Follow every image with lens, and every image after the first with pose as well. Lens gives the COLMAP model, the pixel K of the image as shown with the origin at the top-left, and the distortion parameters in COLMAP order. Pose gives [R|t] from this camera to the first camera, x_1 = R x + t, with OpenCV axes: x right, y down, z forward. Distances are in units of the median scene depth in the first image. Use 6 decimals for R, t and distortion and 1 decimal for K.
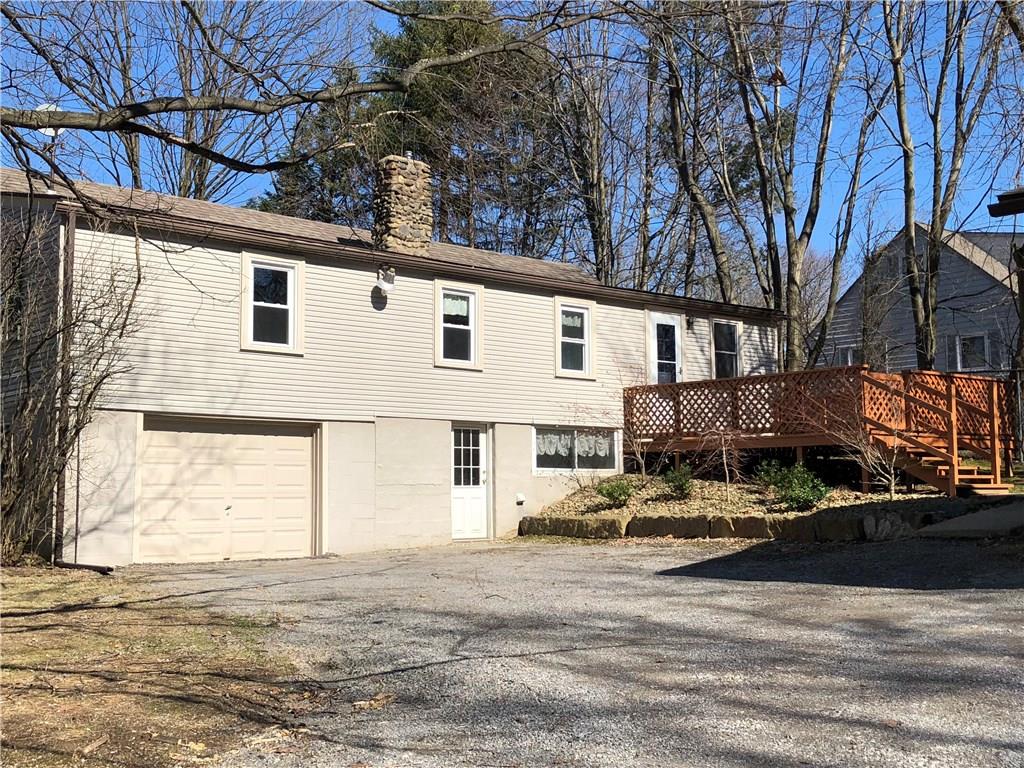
lens RADIAL K [[1218.3, 0, 511.1], [0, 1218.3, 383.5], [0, 0, 1]] dist [0.017745, 0.000000]
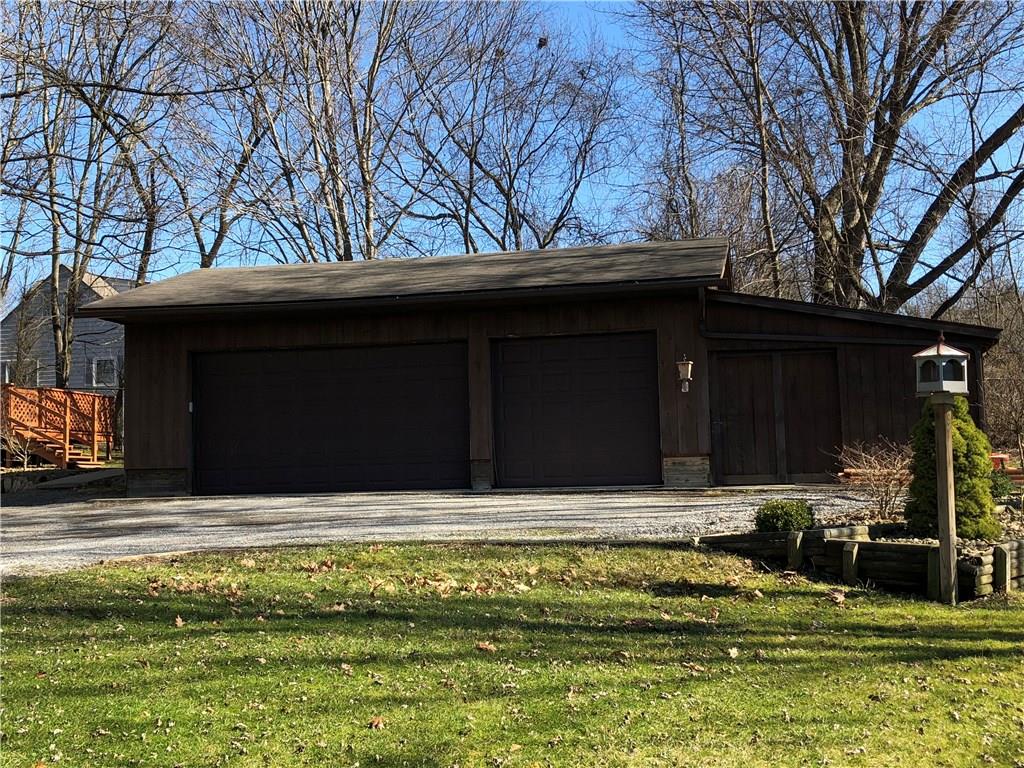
lens RADIAL K [[1218.3, 0, 510.8], [0, 1218.3, 383.2], [0, 0, 1]] dist [0.017745, 0.000000]
pose [[0.790356, 0.045342, 0.610968, -0.148457], [-0.042318, 0.998916, -0.019389, -0.012519], [-0.611185, -0.010531, 0.791418, -0.583440]]
